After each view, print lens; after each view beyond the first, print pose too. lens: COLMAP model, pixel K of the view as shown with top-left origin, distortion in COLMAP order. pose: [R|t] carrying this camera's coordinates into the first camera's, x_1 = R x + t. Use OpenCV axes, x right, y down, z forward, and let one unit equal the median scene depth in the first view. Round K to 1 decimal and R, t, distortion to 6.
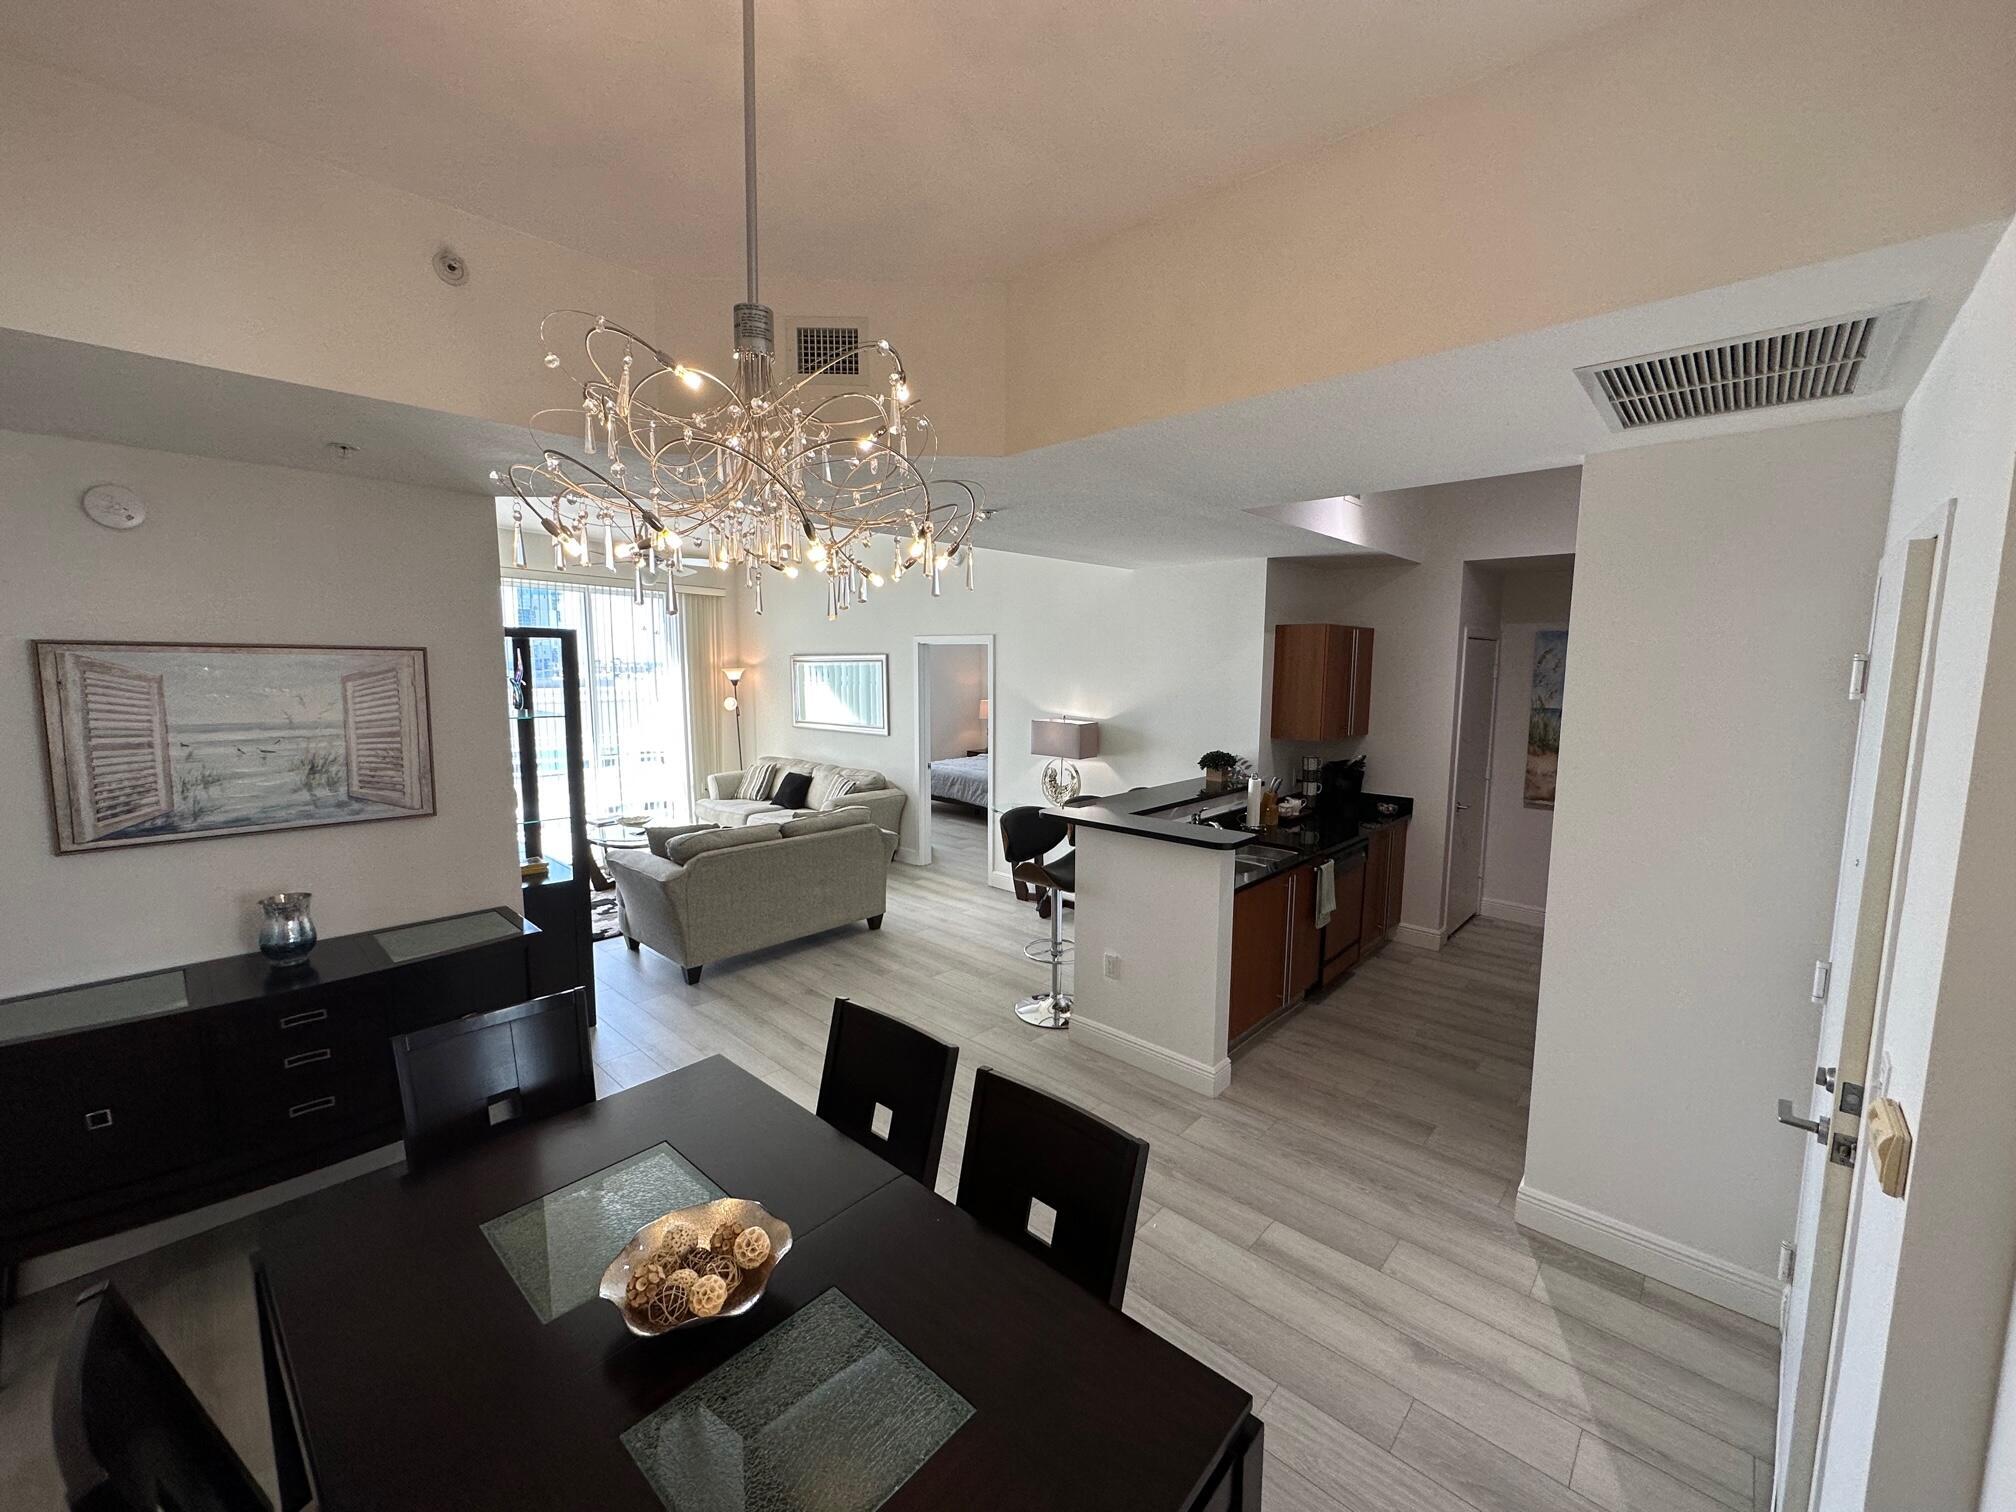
lens RADIAL K [[802.7, 0, 1012.9], [0, 802.7, 756.1], [0, 0, 1]] dist [-0.002641, 0.000832]
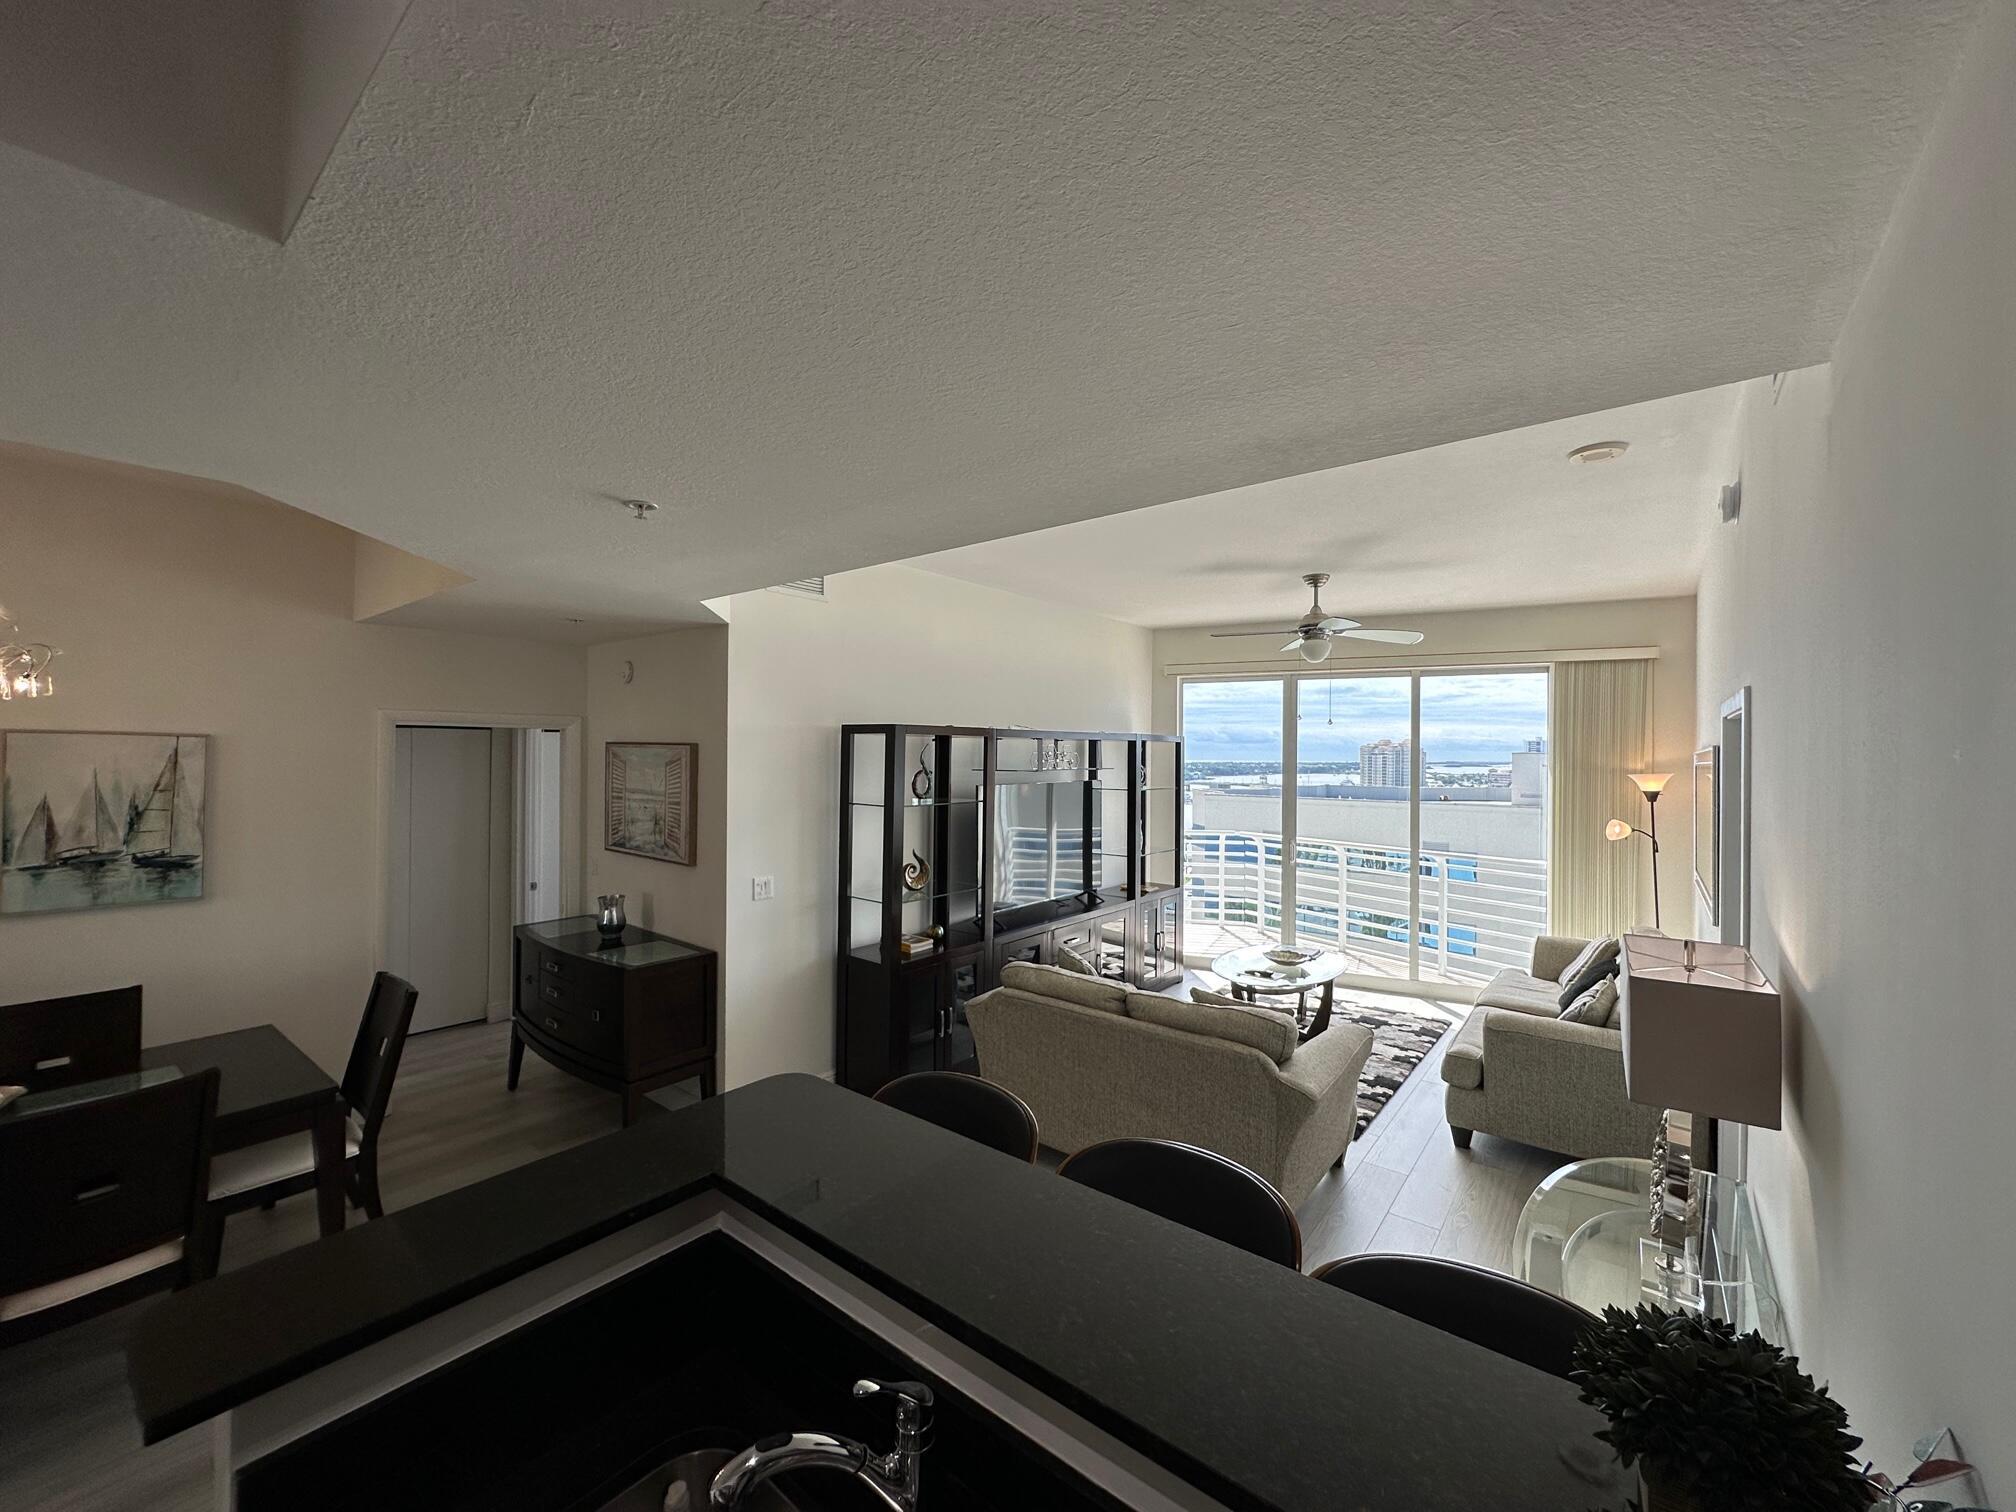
lens RADIAL K [[802.7, 0, 1008.9], [0, 802.7, 754.4], [0, 0, 1]] dist [-0.002641, 0.000832]
pose [[0.066300, -0.004925, -0.997788, 0.715801], [-0.125373, 0.992022, -0.013227, -0.174858], [0.989892, 0.125972, 0.065153, 1.527244]]
